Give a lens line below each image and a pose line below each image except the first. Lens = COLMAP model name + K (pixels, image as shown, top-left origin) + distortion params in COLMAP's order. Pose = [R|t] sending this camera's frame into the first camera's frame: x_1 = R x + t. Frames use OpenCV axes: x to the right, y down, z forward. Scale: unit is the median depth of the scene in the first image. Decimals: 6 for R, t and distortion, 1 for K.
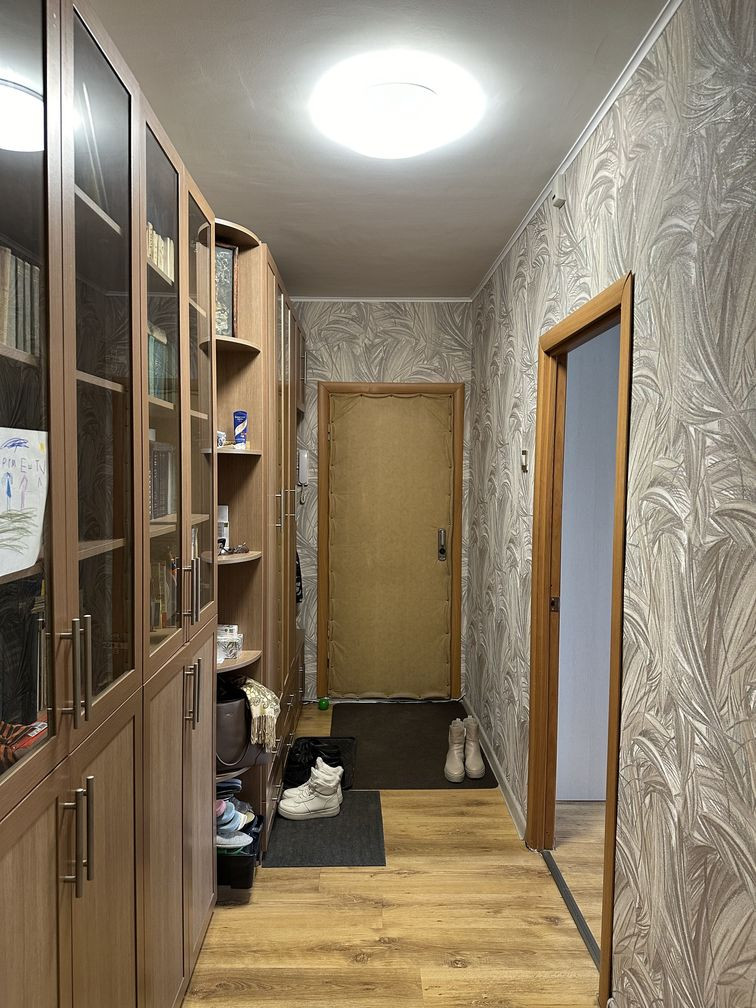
lens RADIAL K [[701.8, 0, 373.4], [0, 701.8, 502.4], [0, 0, 1]] dist [-0.009356, -0.002457]
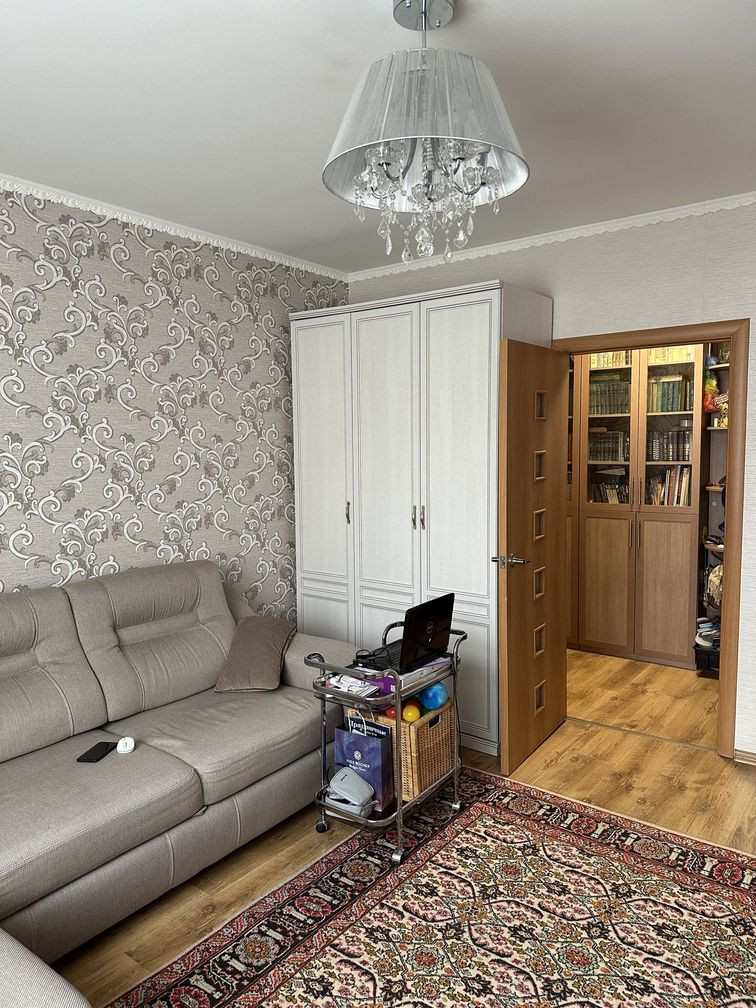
lens RADIAL K [[701.8, 0, 378.8], [0, 701.8, 506.6], [0, 0, 1]] dist [-0.009356, -0.002457]
pose [[-0.602046, 0.076775, -0.794762, 1.913706], [-0.031719, 0.992281, 0.119884, -0.065235], [0.797831, 0.097384, -0.594963, 1.515207]]
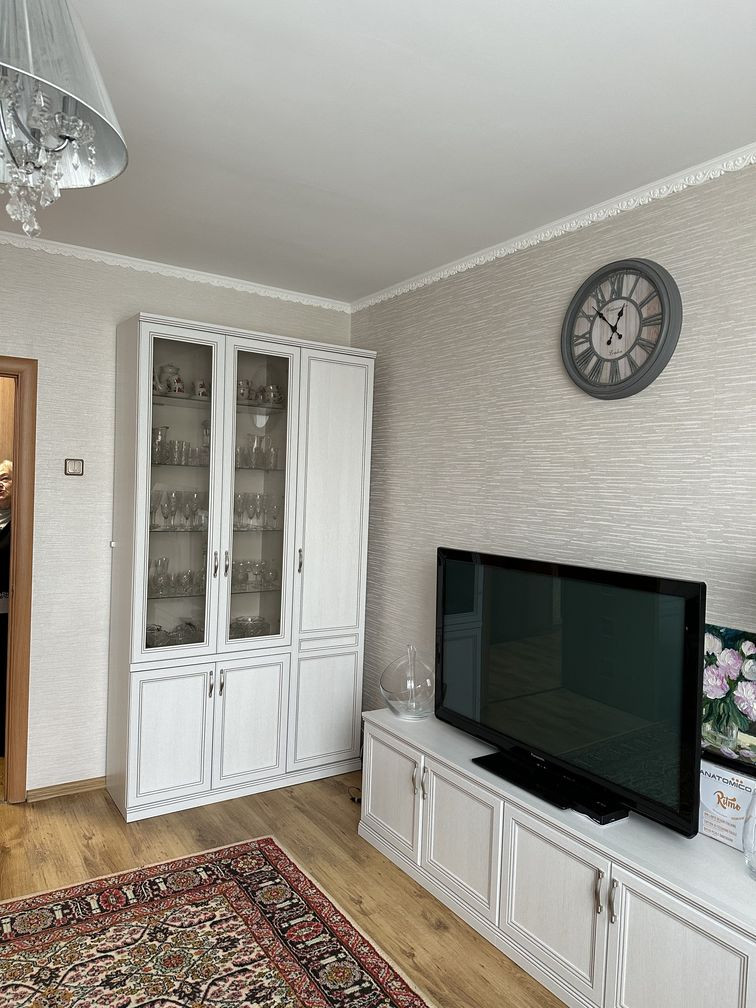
lens RADIAL K [[701.8, 0, 379.5], [0, 701.8, 501.5], [0, 0, 1]] dist [-0.009356, -0.002457]
pose [[0.541728, 0.035087, -0.839821, 1.914758], [-0.077295, 0.996974, -0.008207, -0.043837], [0.836992, 0.069360, 0.542801, 1.045168]]
